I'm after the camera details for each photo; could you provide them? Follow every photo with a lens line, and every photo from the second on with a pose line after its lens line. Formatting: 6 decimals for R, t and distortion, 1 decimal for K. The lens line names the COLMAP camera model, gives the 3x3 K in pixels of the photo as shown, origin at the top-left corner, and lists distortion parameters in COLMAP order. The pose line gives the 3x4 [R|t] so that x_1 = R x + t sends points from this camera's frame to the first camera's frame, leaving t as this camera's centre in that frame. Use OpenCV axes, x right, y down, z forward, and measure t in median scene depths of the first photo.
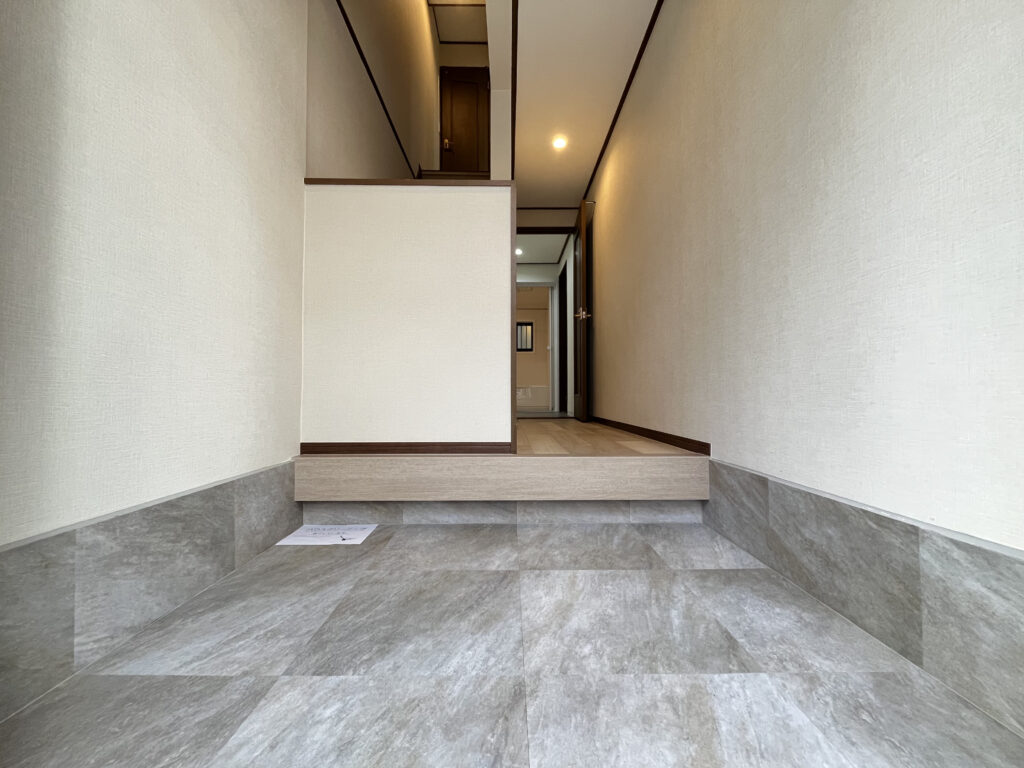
lens RADIAL K [[412.2, 0, 512.0], [0, 412.2, 387.5], [0, 0, 1]] dist [0.002715, -0.001066]
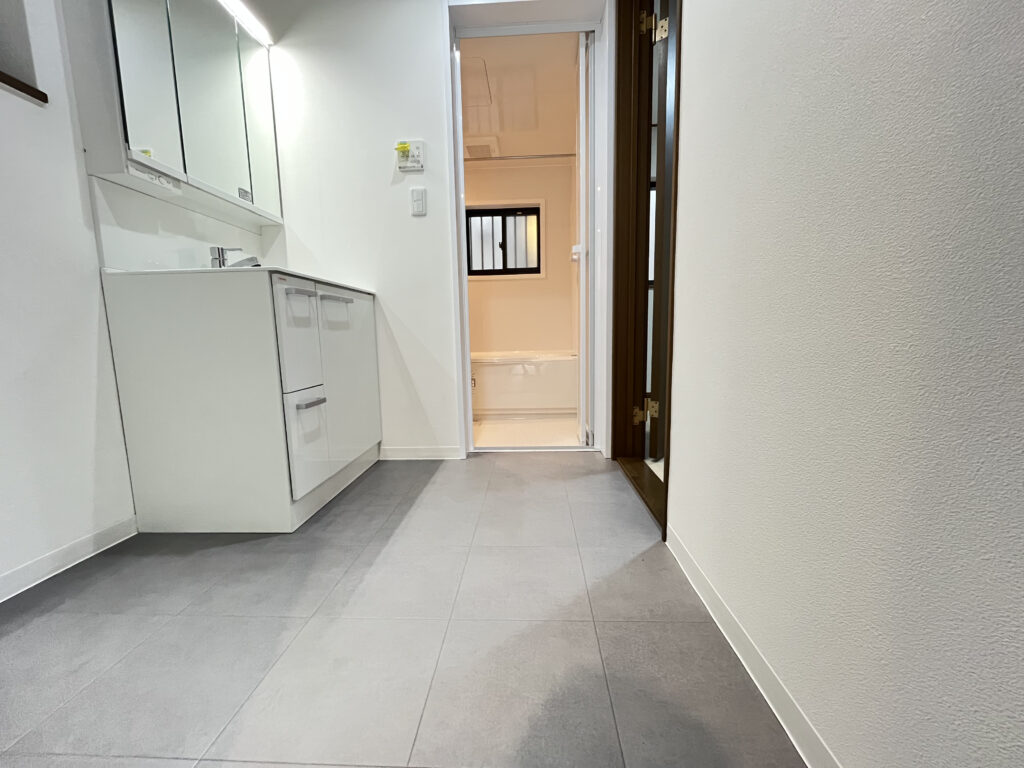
lens RADIAL K [[412.2, 0, 512.7], [0, 412.2, 383.2], [0, 0, 1]] dist [0.002715, -0.001066]
pose [[0.998167, -0.012305, -0.059249, 0.045809], [0.020801, 0.989213, 0.145003, -0.034433], [0.056825, -0.145970, 0.987656, 0.532994]]
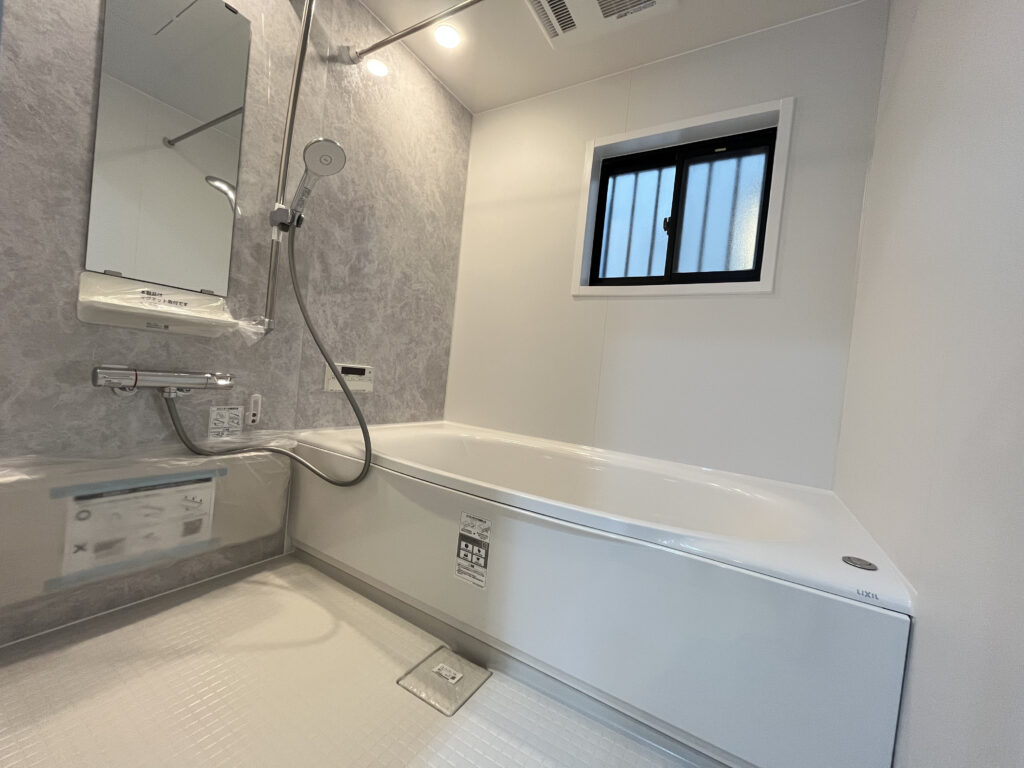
lens RADIAL K [[412.2, 0, 509.8], [0, 412.2, 383.3], [0, 0, 1]] dist [0.002715, -0.001066]
pose [[0.842614, 0.090286, -0.530896, 0.058971], [-0.088002, 0.995679, 0.029657, -0.037003], [0.531280, 0.021731, 0.846918, 0.787697]]
